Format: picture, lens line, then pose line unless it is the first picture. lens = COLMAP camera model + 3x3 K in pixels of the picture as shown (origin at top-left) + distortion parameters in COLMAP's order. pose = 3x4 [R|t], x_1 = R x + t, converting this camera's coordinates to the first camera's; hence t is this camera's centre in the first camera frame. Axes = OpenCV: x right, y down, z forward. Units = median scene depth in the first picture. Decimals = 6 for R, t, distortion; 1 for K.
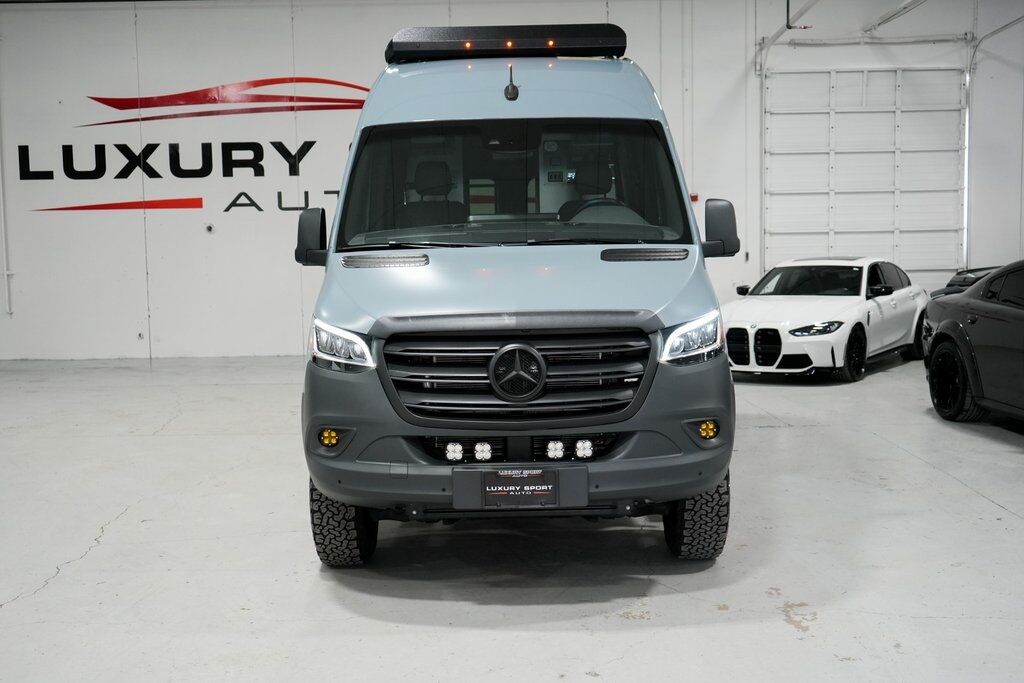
lens RADIAL K [[1105.4, 0, 511.8], [0, 1105.4, 343.4], [0, 0, 1]] dist [-0.016396, 0.000000]
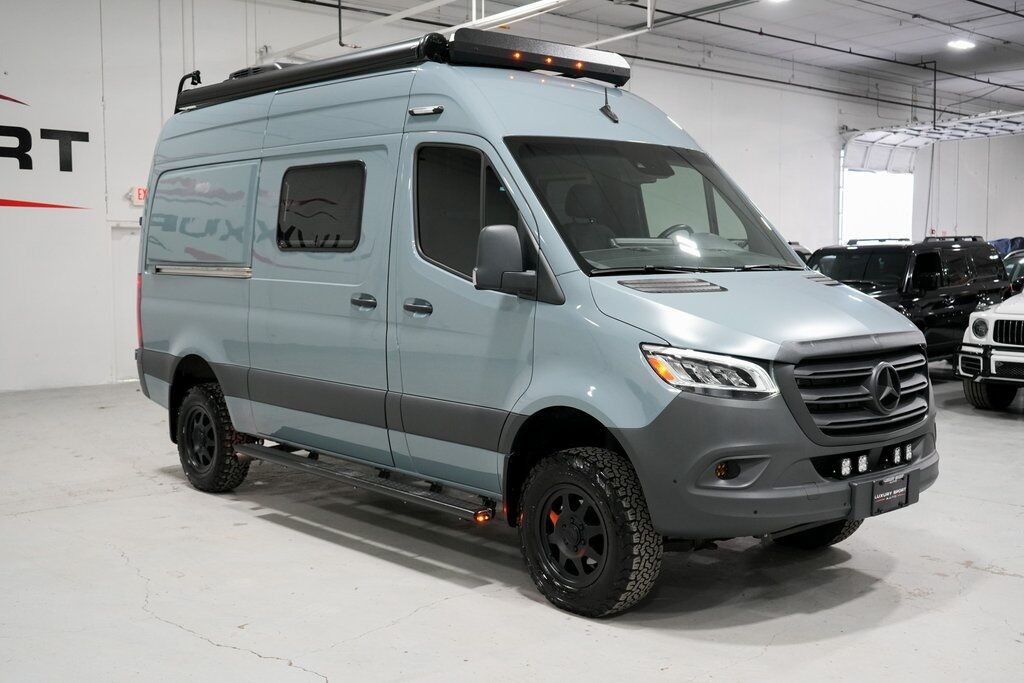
lens RADIAL K [[1167.7, 0, 511.5], [0, 1167.7, 341.4], [0, 0, 1]] dist [-0.030077, 0.000000]
pose [[0.741123, -0.035488, 0.670431, -0.968042], [0.047712, 0.998861, 0.000130, -0.035122], [-0.669672, 0.031891, 0.741972, 0.361694]]
